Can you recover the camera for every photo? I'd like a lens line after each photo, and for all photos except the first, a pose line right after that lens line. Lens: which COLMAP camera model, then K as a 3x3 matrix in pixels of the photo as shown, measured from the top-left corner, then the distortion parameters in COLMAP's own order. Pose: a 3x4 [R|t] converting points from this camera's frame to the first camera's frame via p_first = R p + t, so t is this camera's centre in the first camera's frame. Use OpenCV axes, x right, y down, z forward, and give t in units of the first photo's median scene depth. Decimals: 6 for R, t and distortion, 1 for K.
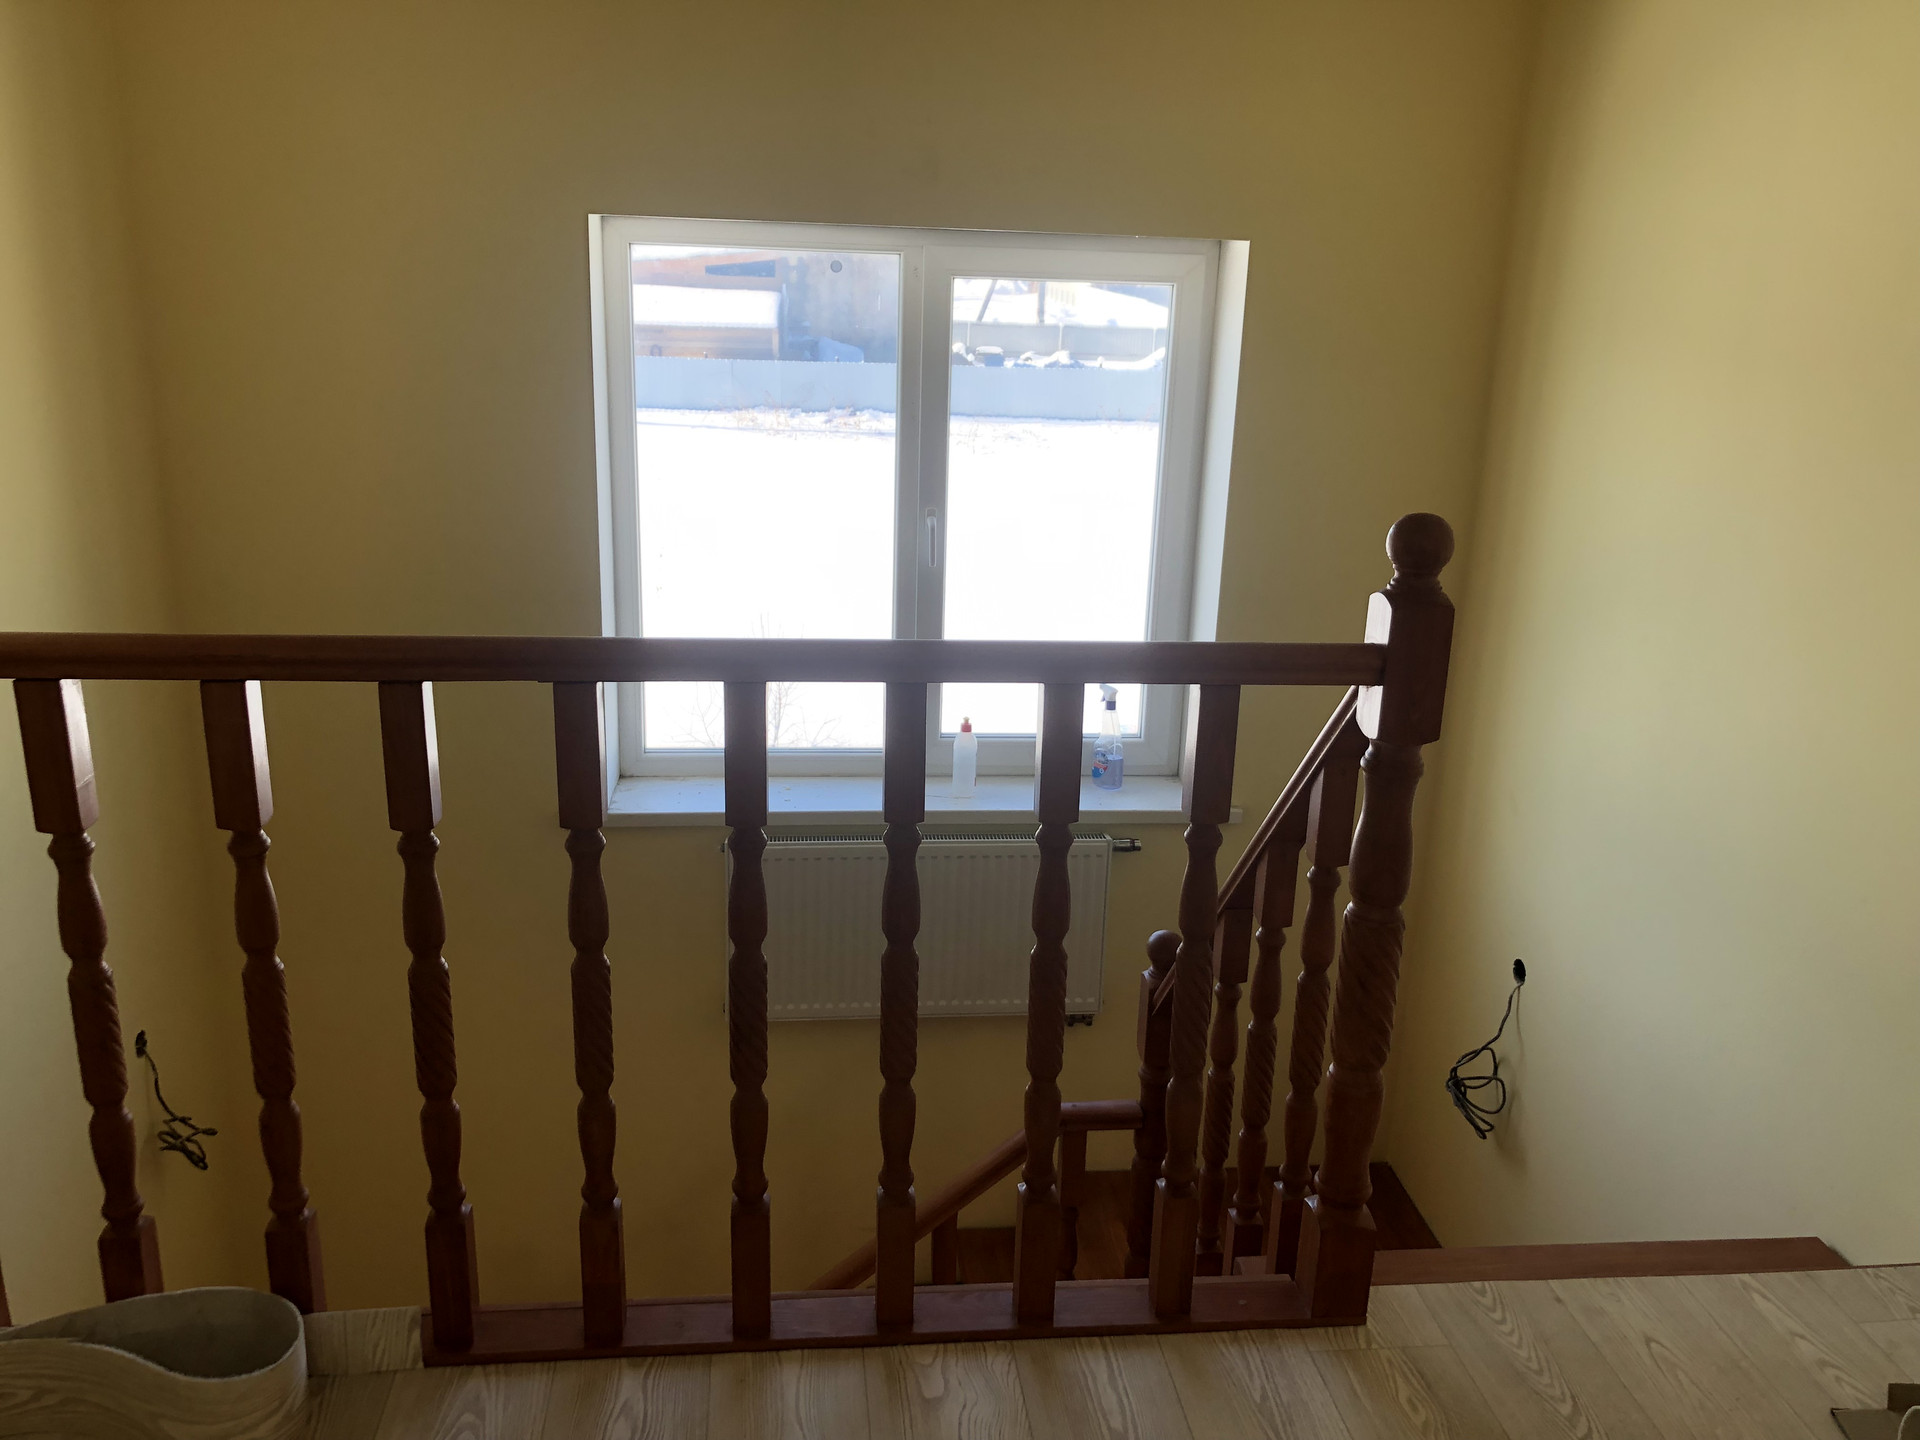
lens RADIAL K [[1554.7, 0, 958.3], [0, 1554.7, 707.3], [0, 0, 1]] dist [0.019055, -0.010145]
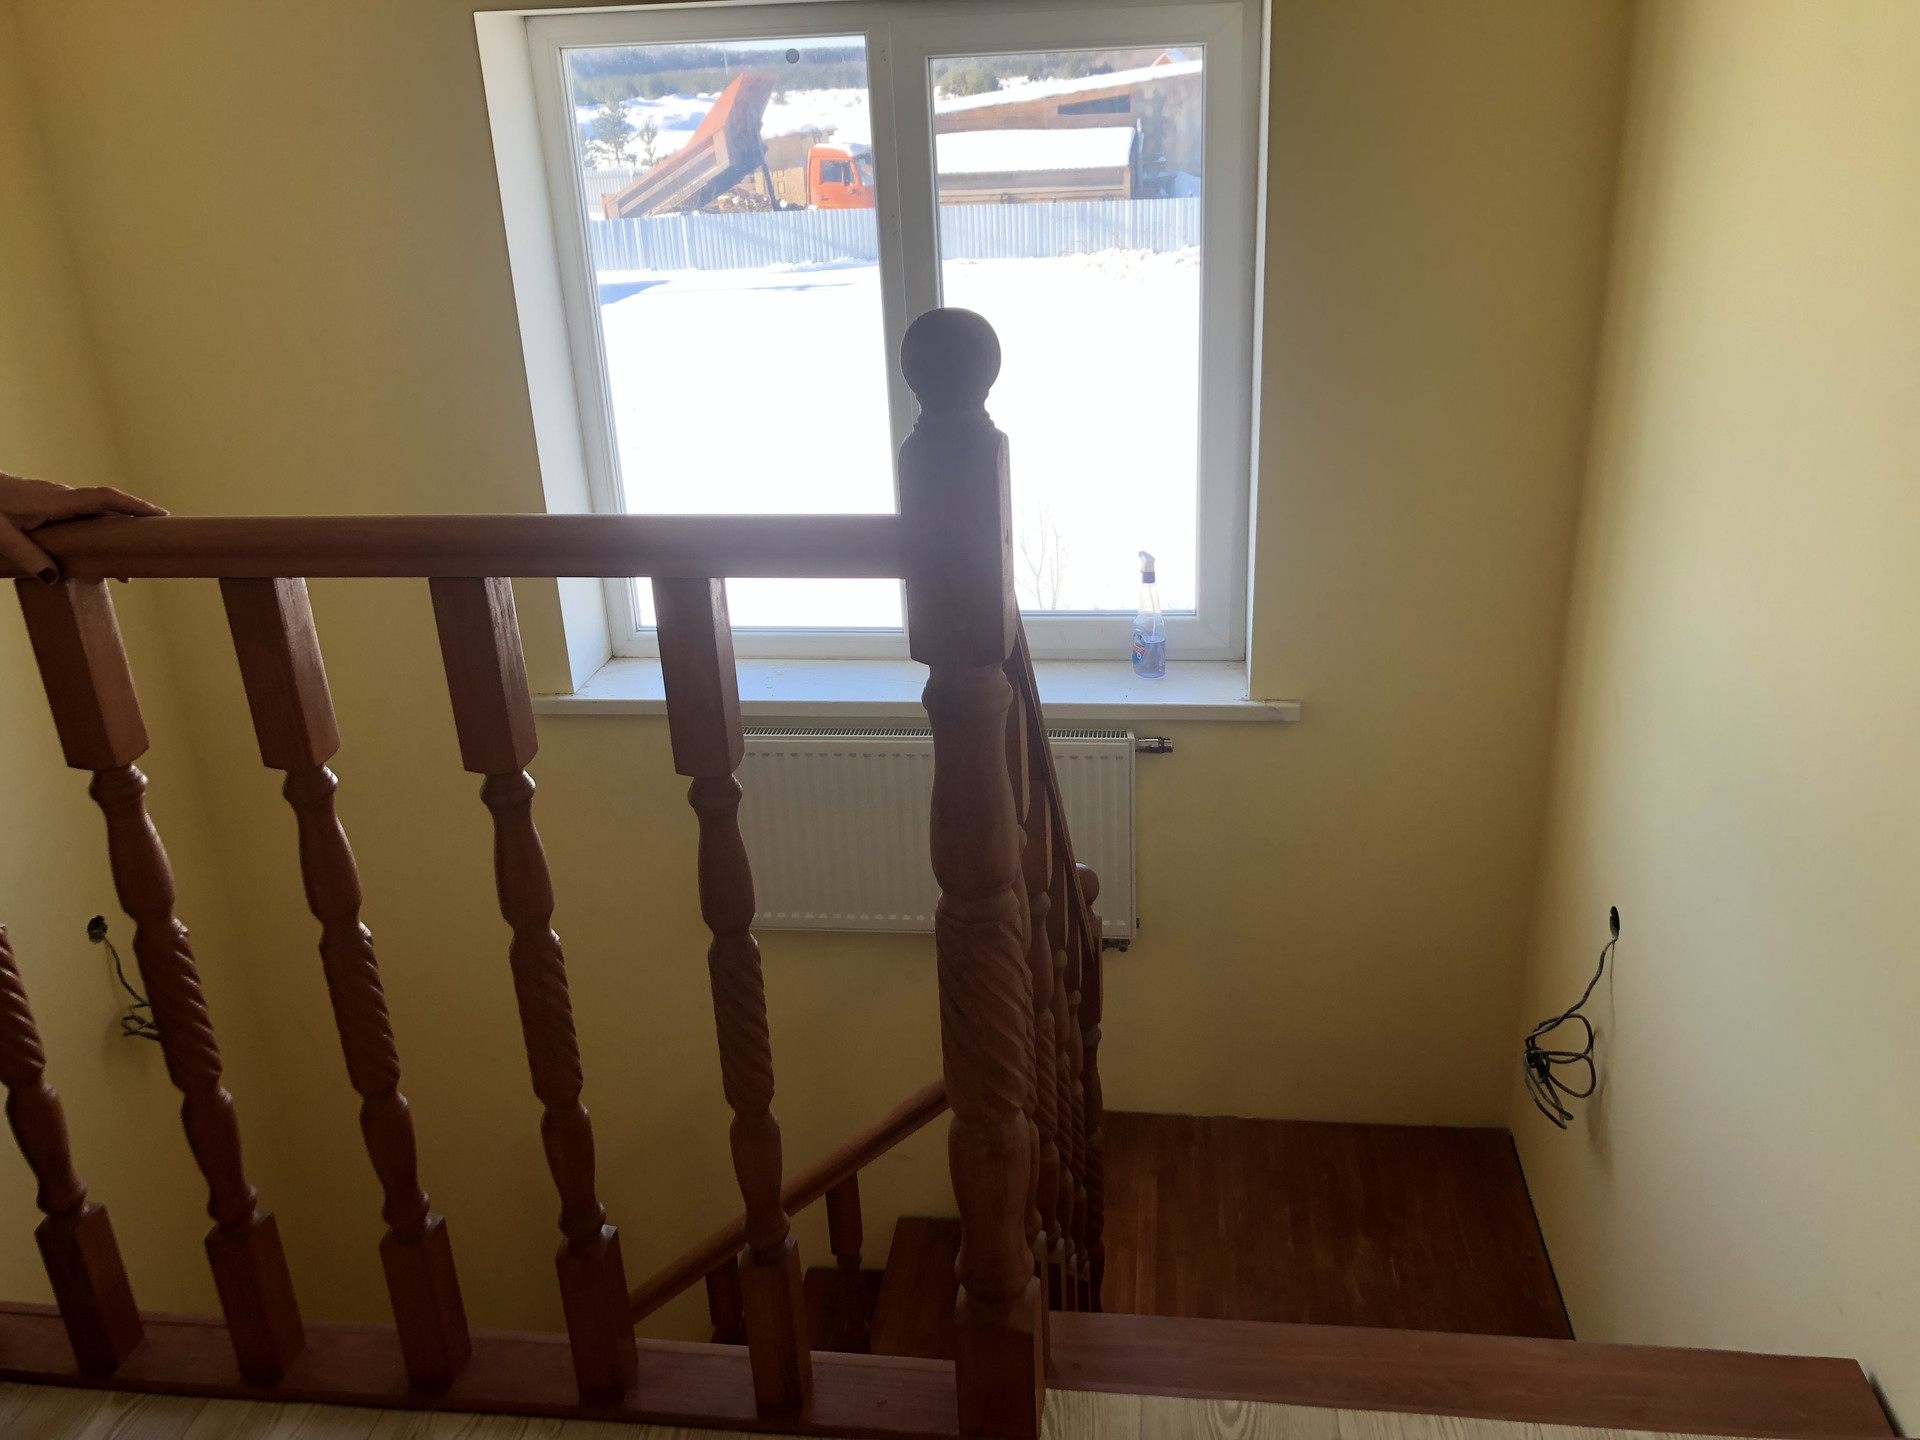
lens RADIAL K [[1554.7, 0, 958.3], [0, 1554.7, 707.3], [0, 0, 1]] dist [0.019055, -0.010145]
pose [[0.970209, 0.015364, -0.241780, 0.208980], [0.007275, 0.995690, 0.092462, -0.010044], [0.242159, -0.091467, 0.965916, 0.167141]]
